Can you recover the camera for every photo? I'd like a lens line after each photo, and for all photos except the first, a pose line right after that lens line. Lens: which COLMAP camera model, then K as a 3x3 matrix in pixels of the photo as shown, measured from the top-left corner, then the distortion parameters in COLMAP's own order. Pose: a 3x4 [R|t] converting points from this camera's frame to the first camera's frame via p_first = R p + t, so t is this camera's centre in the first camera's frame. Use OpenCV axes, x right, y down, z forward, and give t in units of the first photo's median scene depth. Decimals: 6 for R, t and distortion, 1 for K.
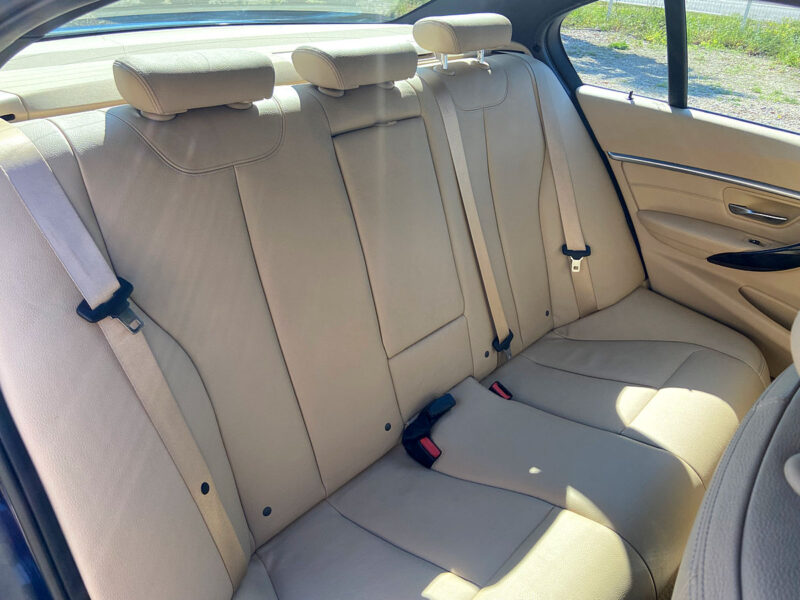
lens RADIAL K [[598.9, 0, 399.5], [0, 598.9, 302.3], [0, 0, 1]] dist [0.108971, -0.125311]
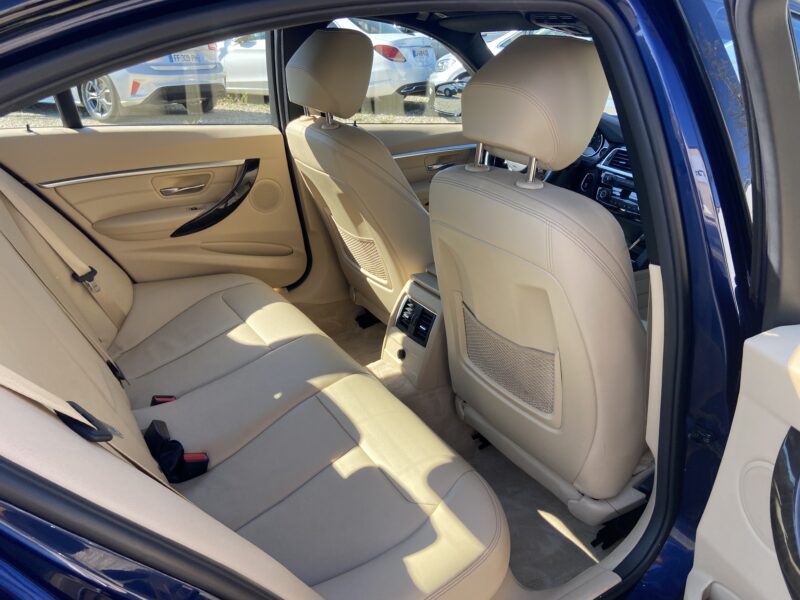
lens RADIAL K [[598.9, 0, 402.6], [0, 598.9, 303.1], [0, 0, 1]] dist [0.108971, -0.125311]
pose [[0.289826, -0.458490, 0.840111, -0.467565], [0.489159, 0.825440, 0.281731, -0.077243], [-0.822633, 0.329295, 0.463509, 0.090520]]
